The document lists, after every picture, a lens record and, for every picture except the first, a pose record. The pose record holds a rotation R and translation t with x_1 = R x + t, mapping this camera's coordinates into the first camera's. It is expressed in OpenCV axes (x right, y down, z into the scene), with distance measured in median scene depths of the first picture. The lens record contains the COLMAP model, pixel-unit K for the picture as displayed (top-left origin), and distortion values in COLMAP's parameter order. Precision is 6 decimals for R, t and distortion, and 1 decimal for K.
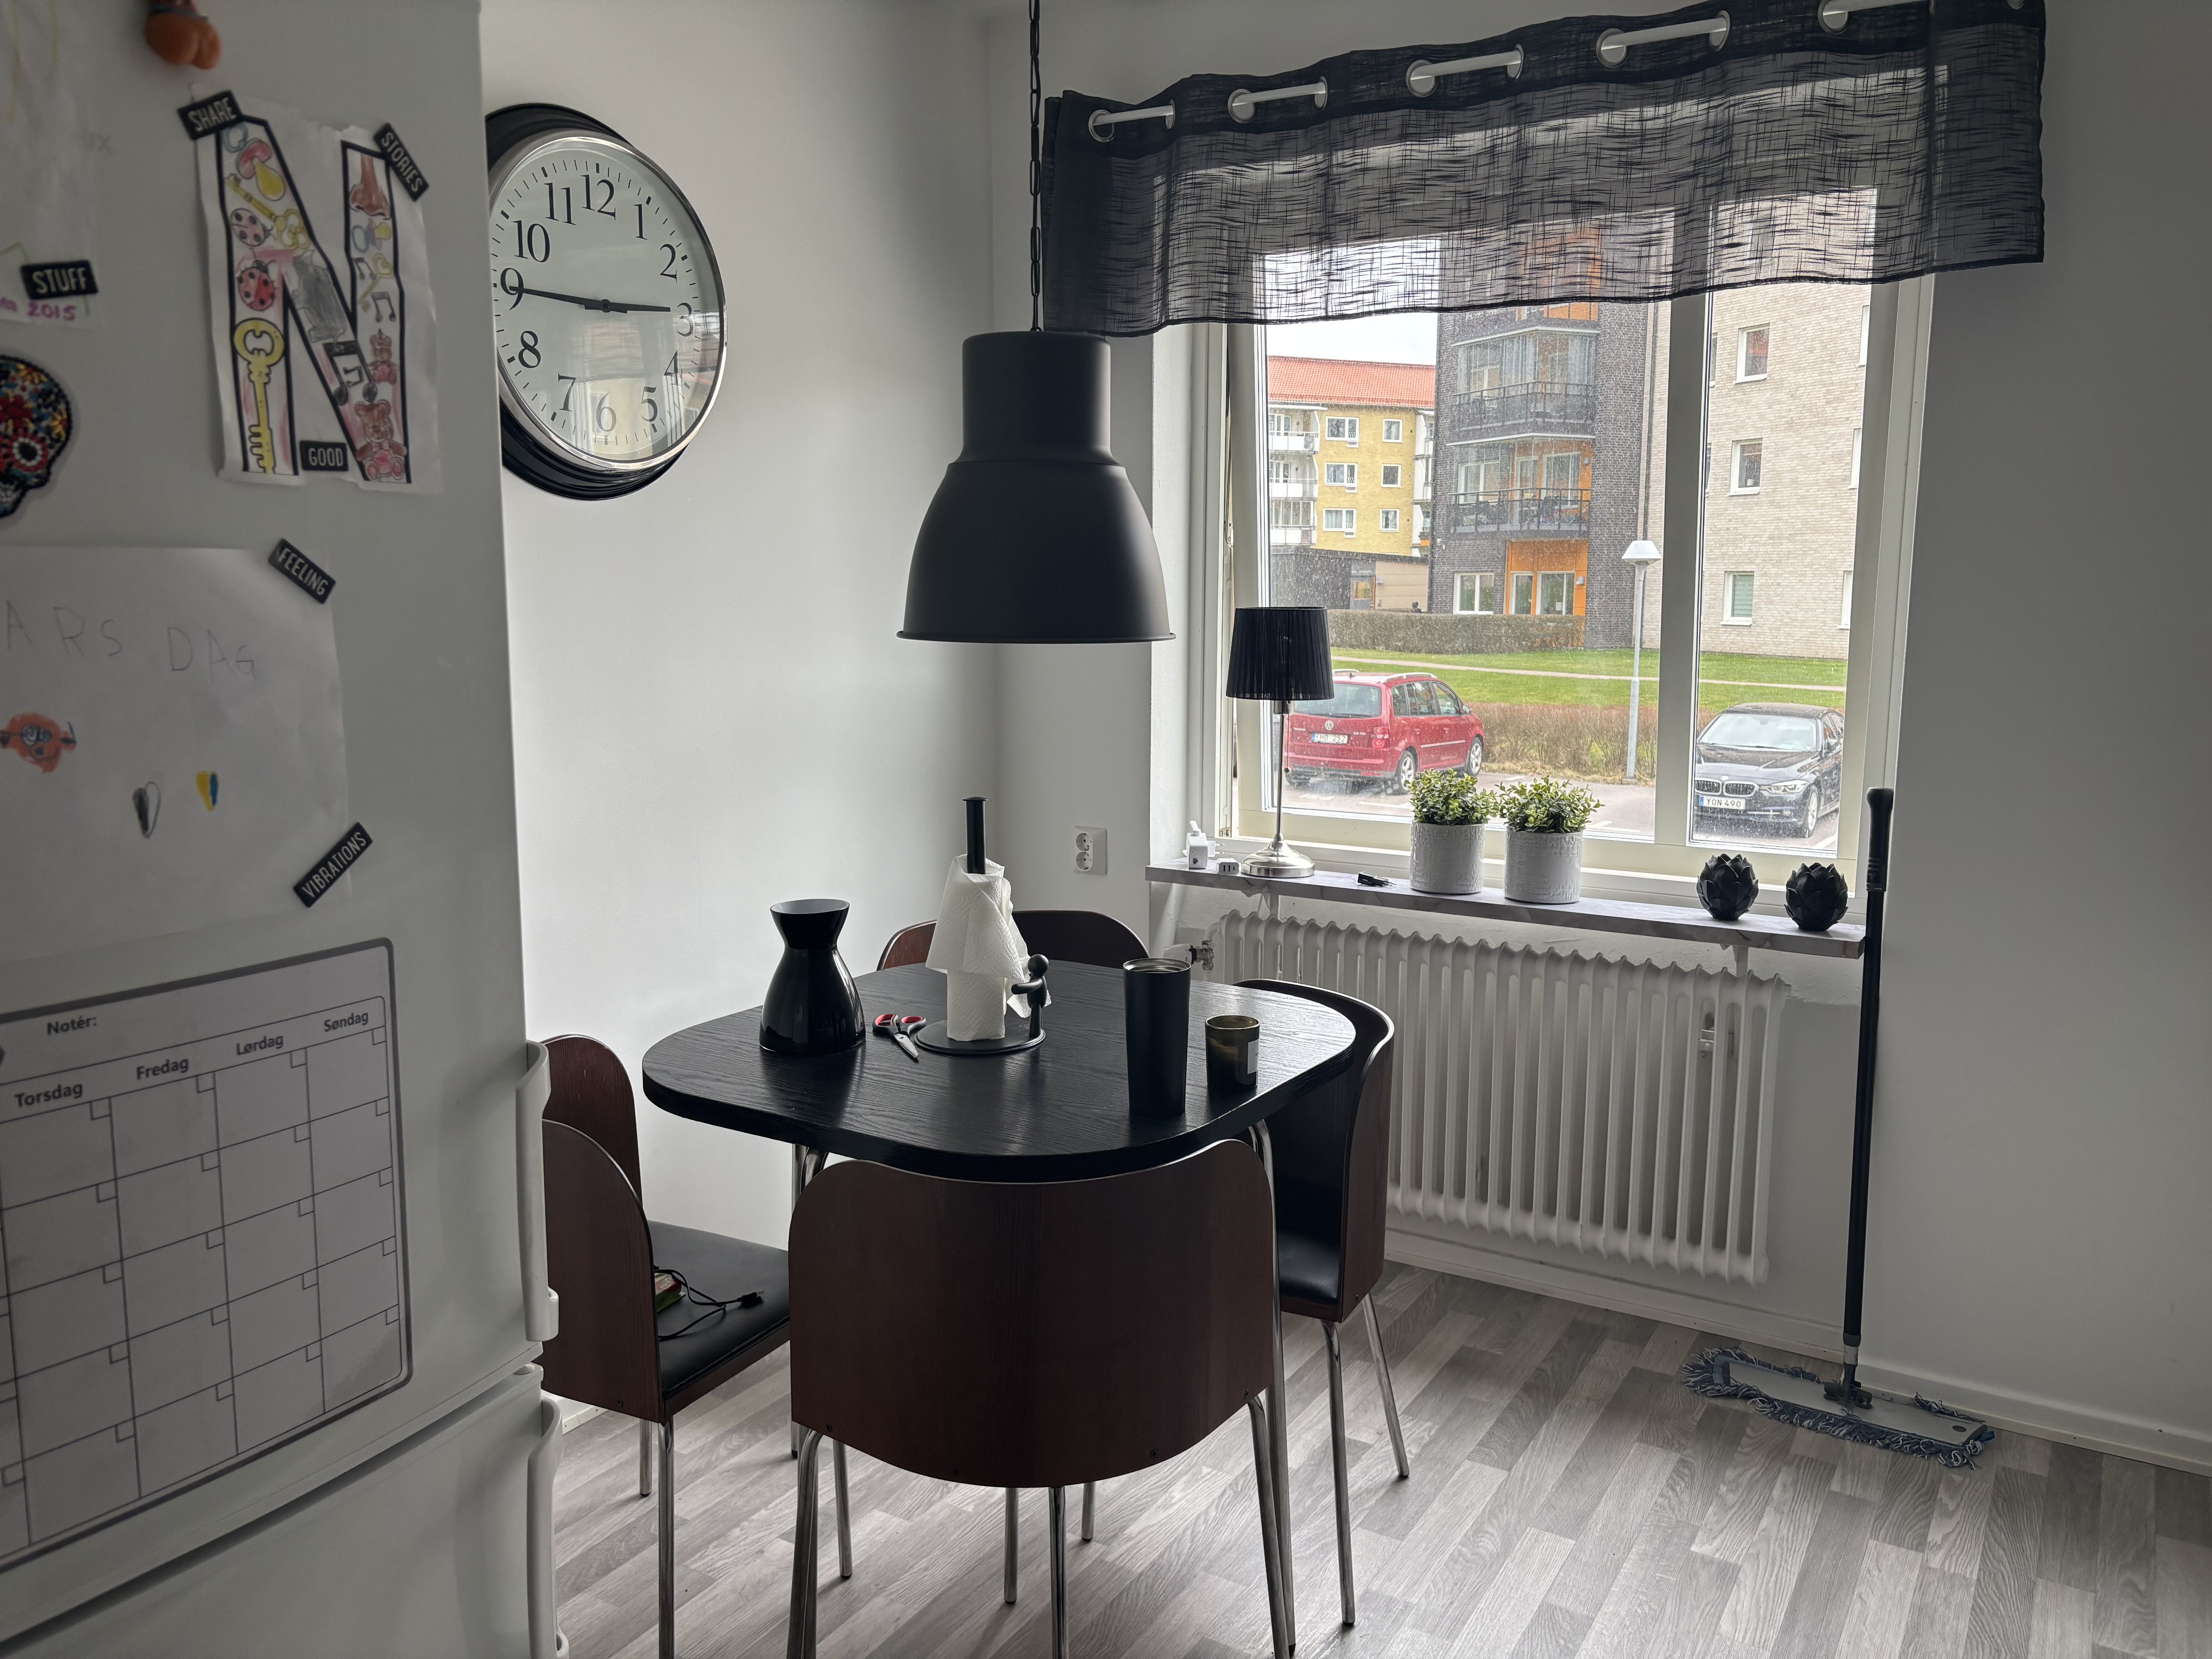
lens RADIAL K [[1677.8, 0, 1092.9], [0, 1677.8, 825.2], [0, 0, 1]] dist [0.043703, -0.059404]
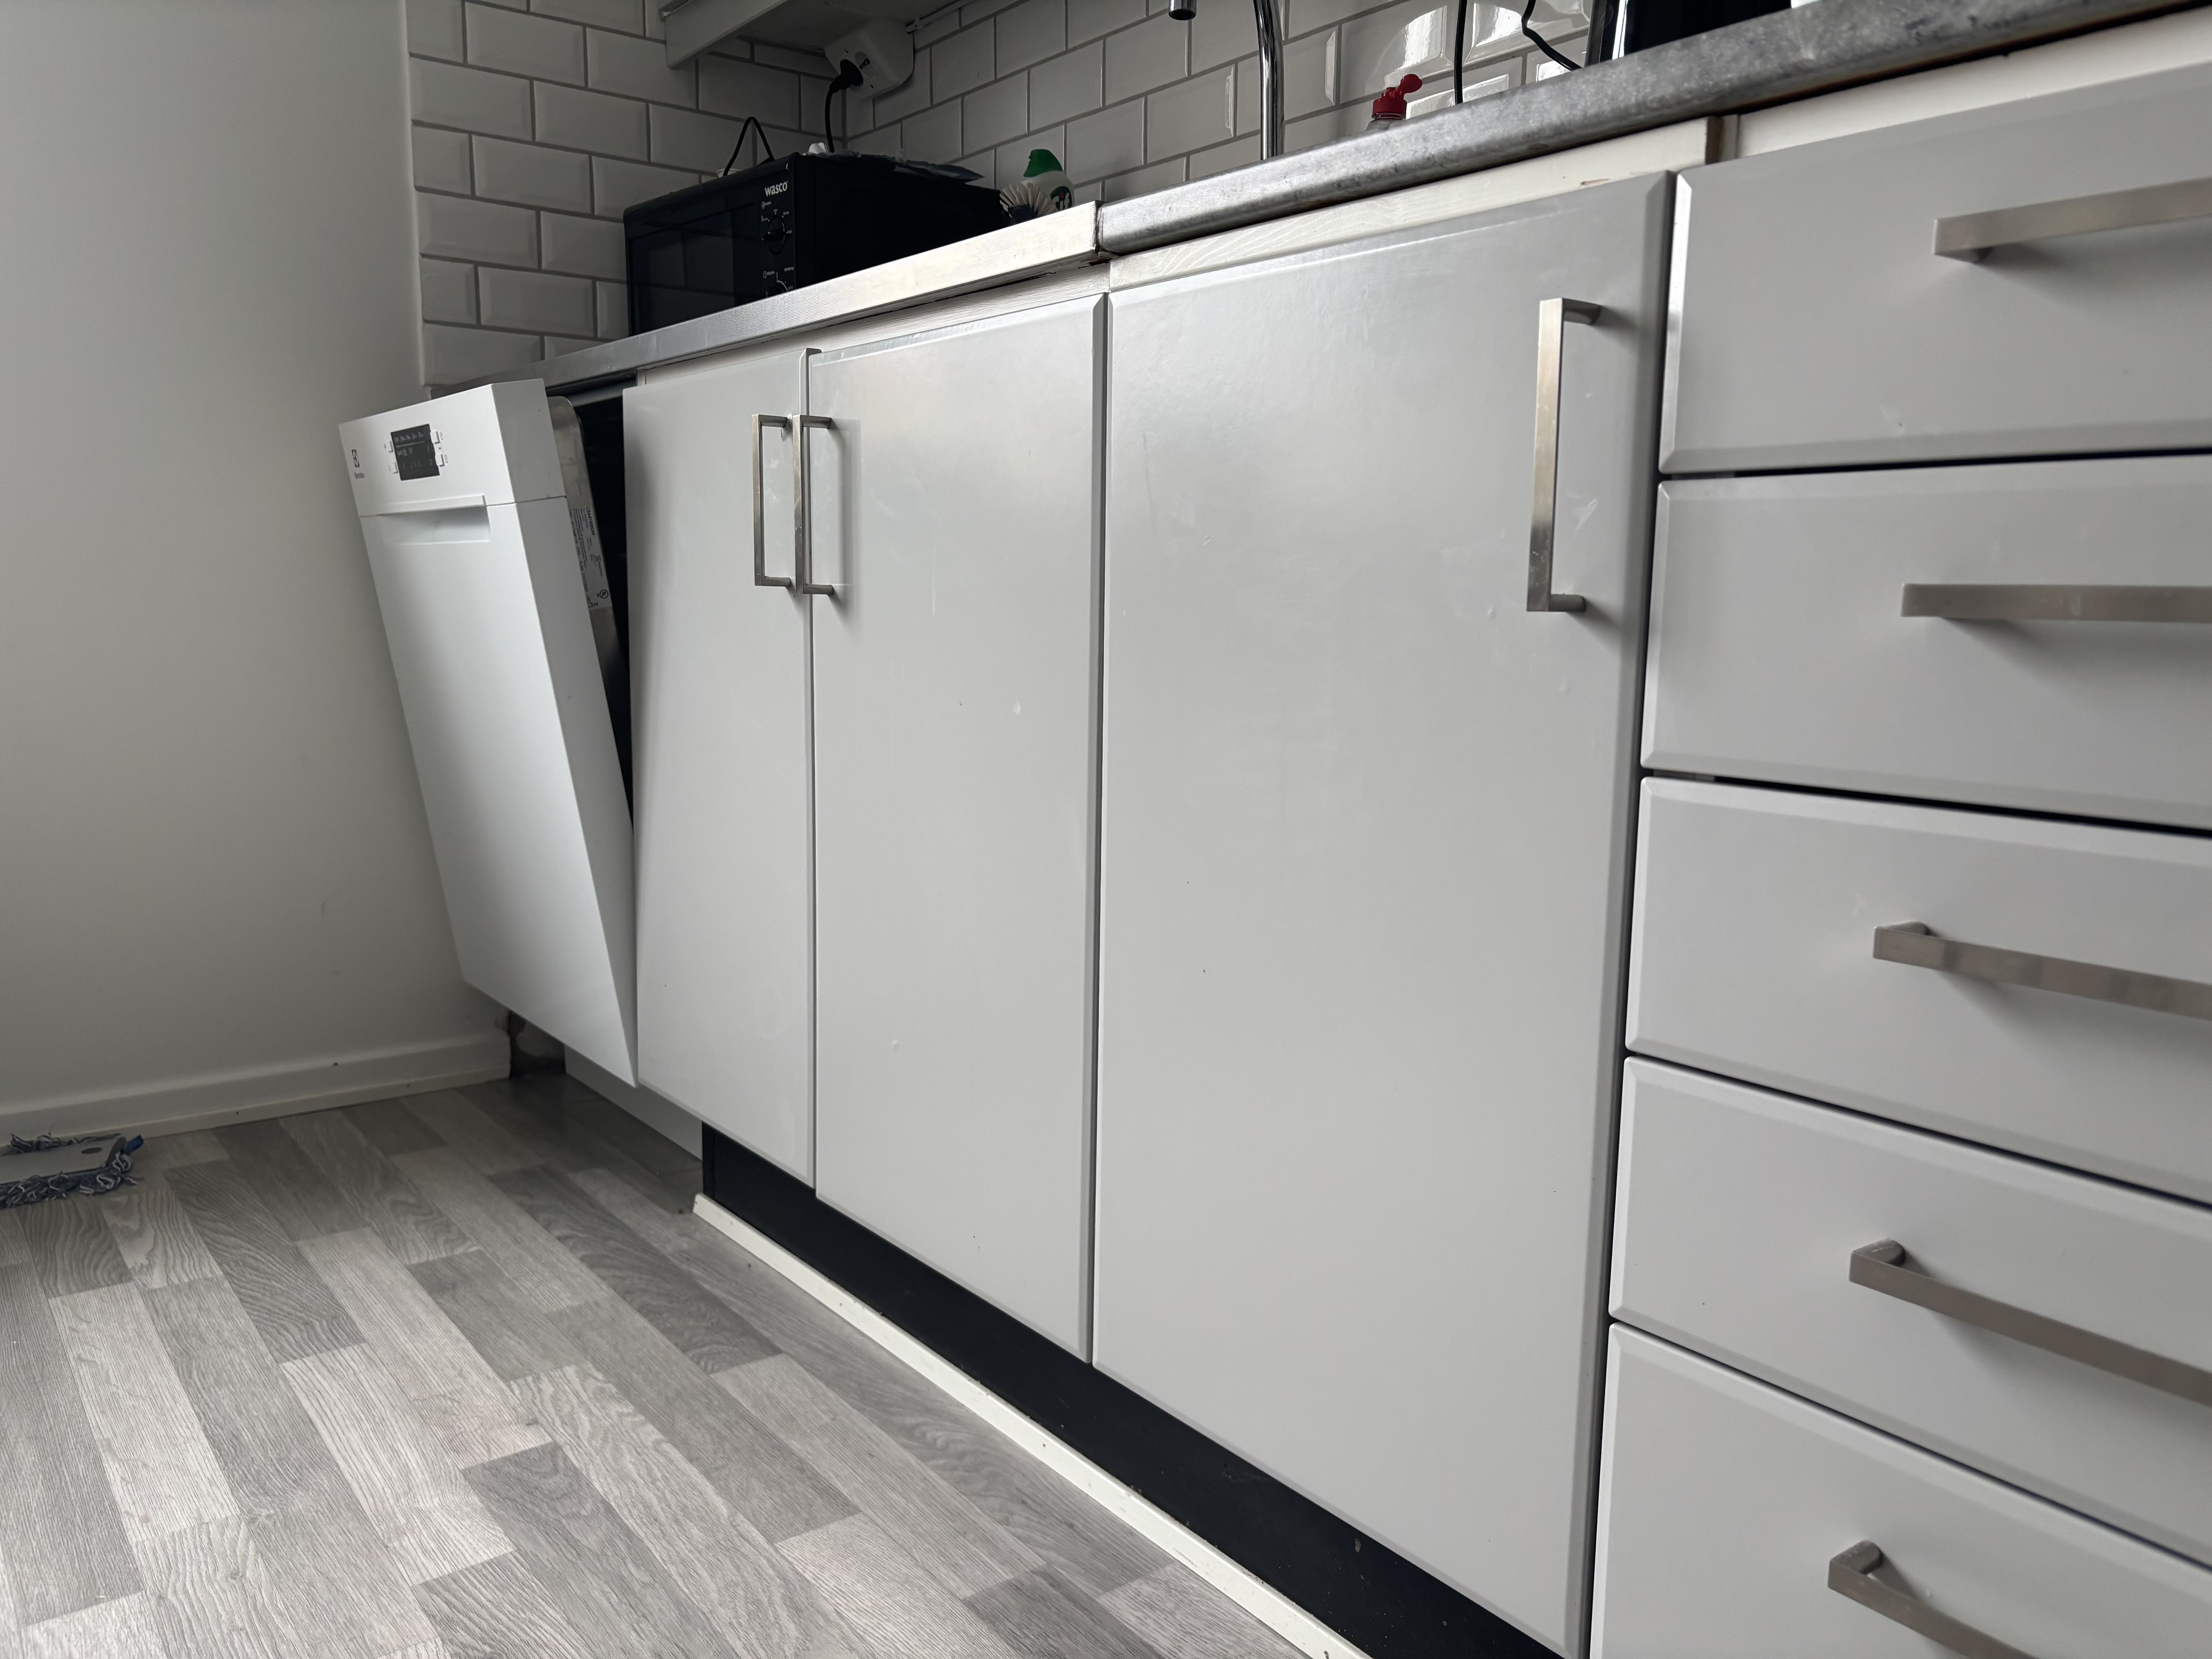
lens RADIAL K [[1677.8, 0, 1118.7], [0, 1677.8, 835.4], [0, 0, 1]] dist [0.043703, -0.059404]
pose [[0.354592, -0.135102, 0.925209, 0.028013], [0.124608, 0.987508, 0.096442, 0.202887], [-0.926681, 0.081090, 0.366997, 0.319291]]
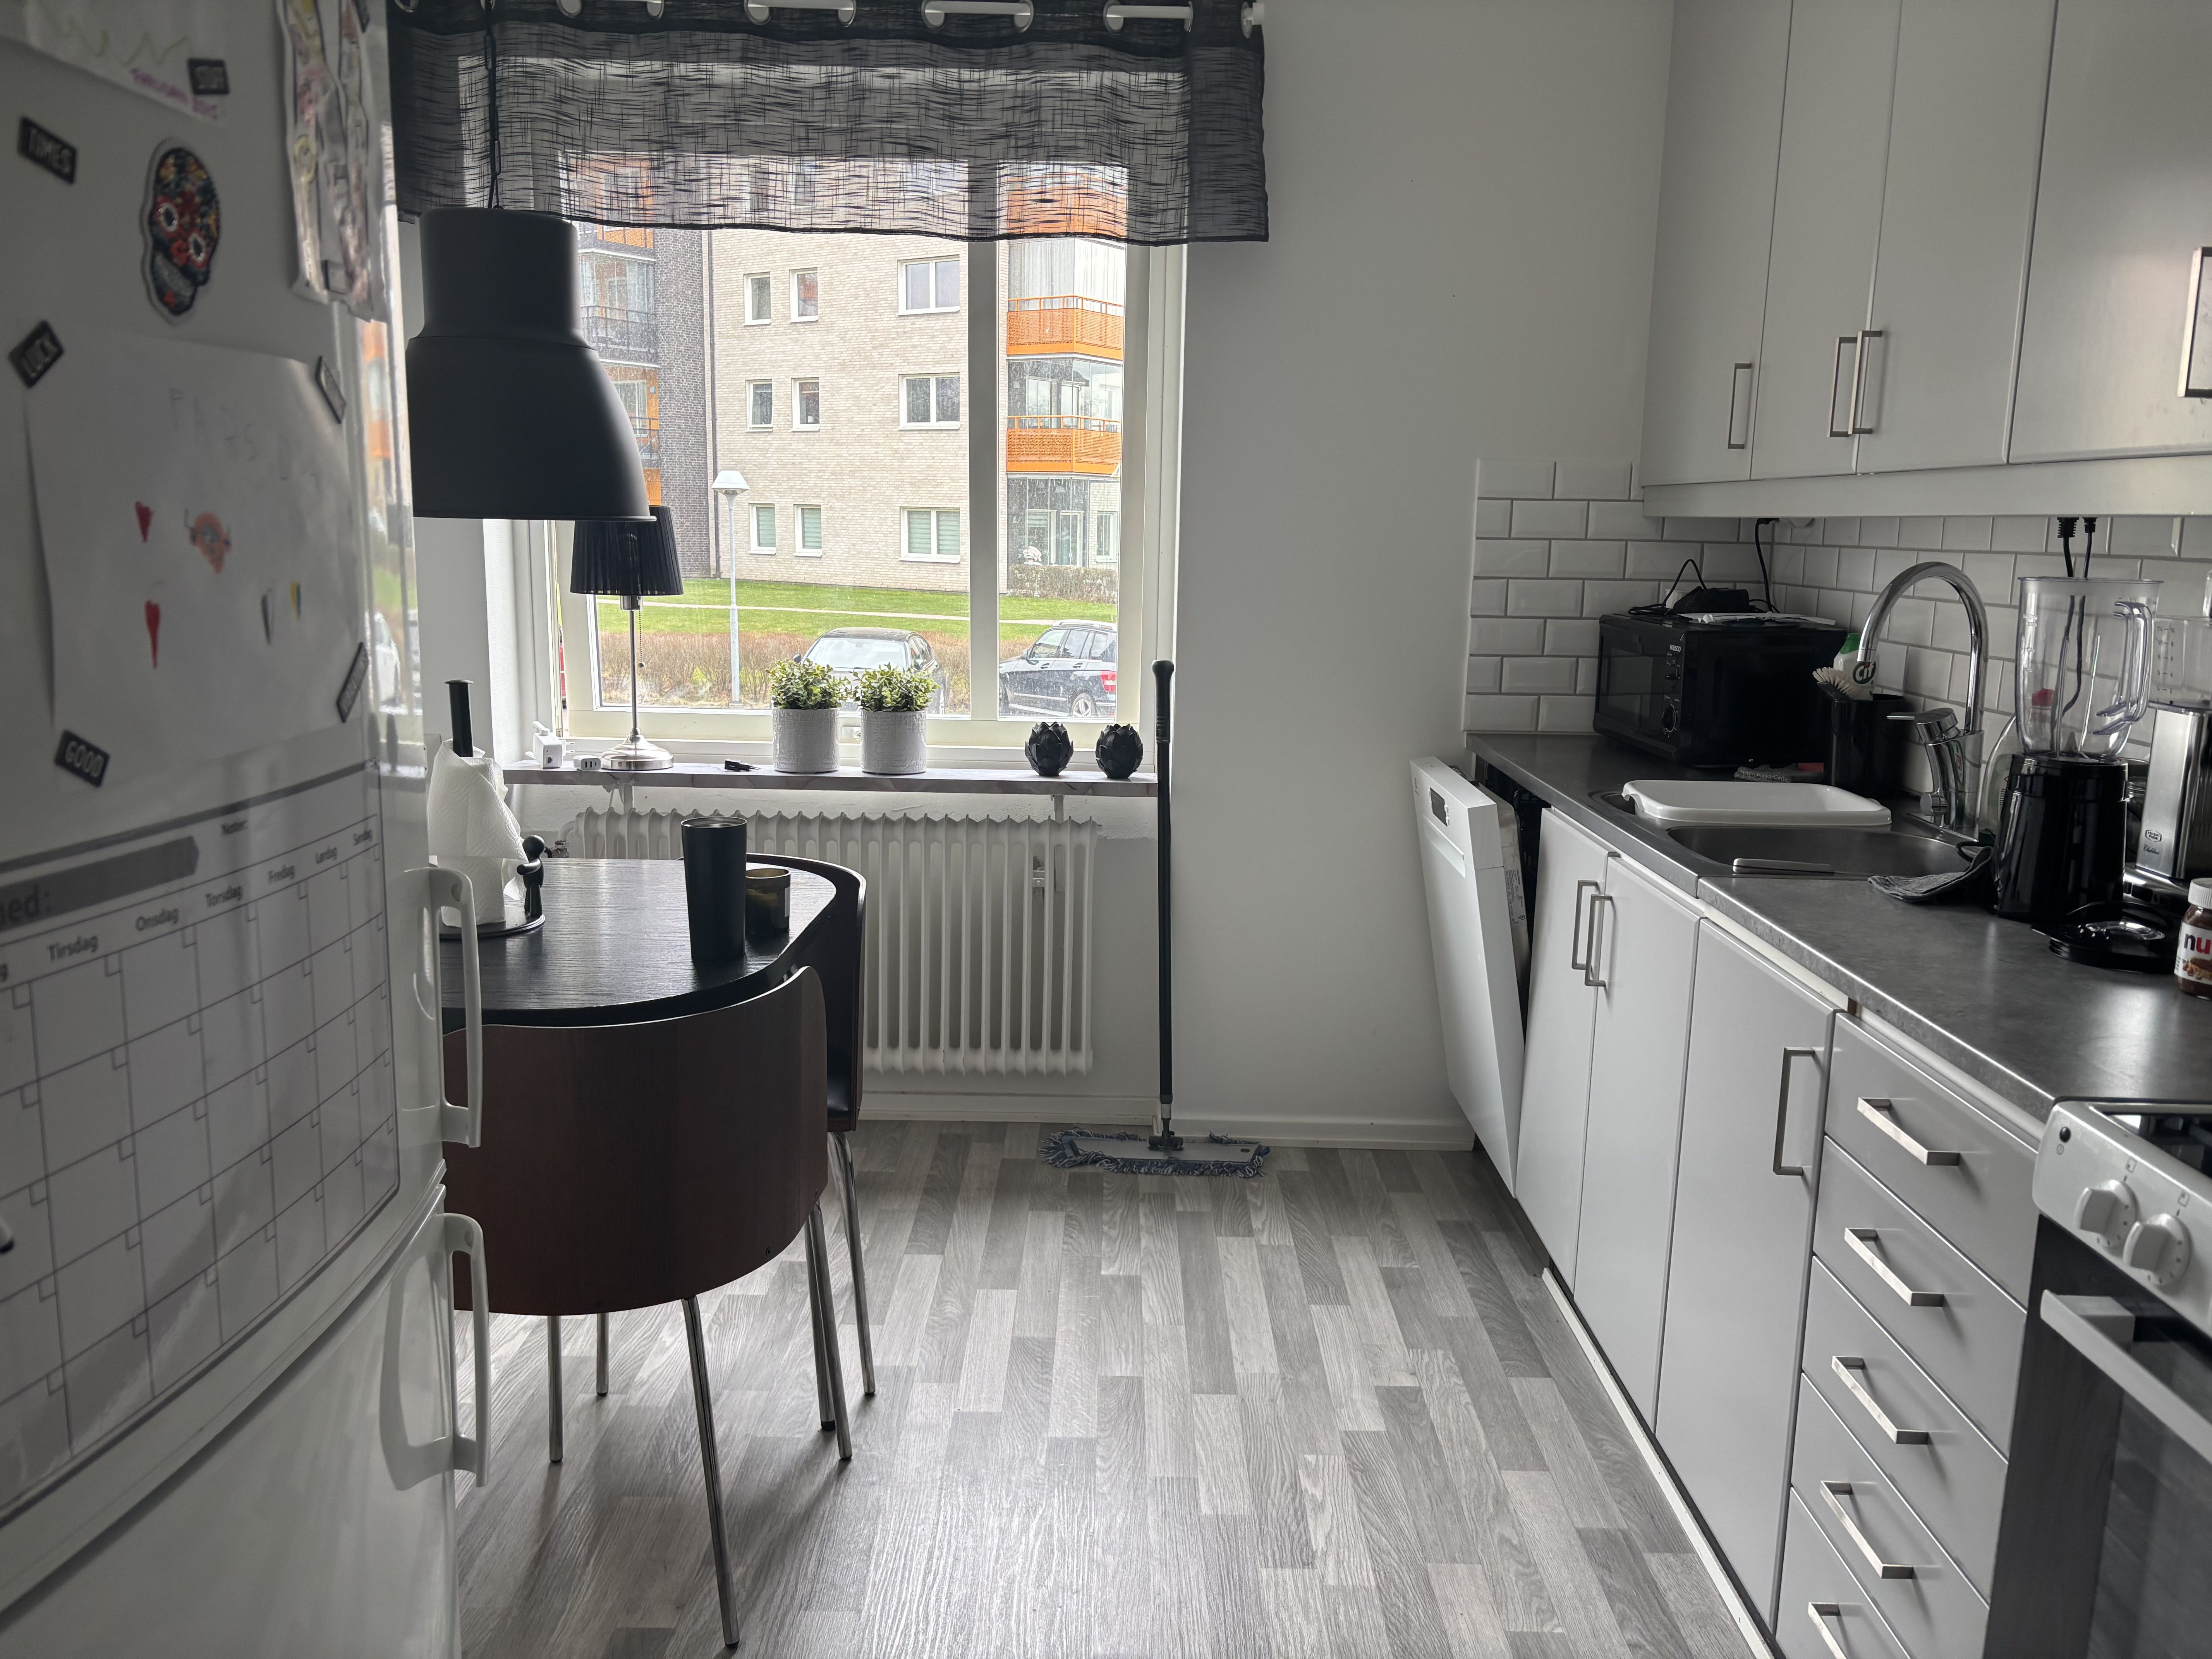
lens RADIAL K [[1677.8, 0, 1119.5], [0, 1677.8, 825.8], [0, 0, 1]] dist [0.043703, -0.059404]
pose [[0.850345, -0.080078, 0.520097, -0.210796], [0.059247, 0.996638, 0.056582, 0.028168], [-0.522880, -0.017300, 0.852231, -0.041961]]
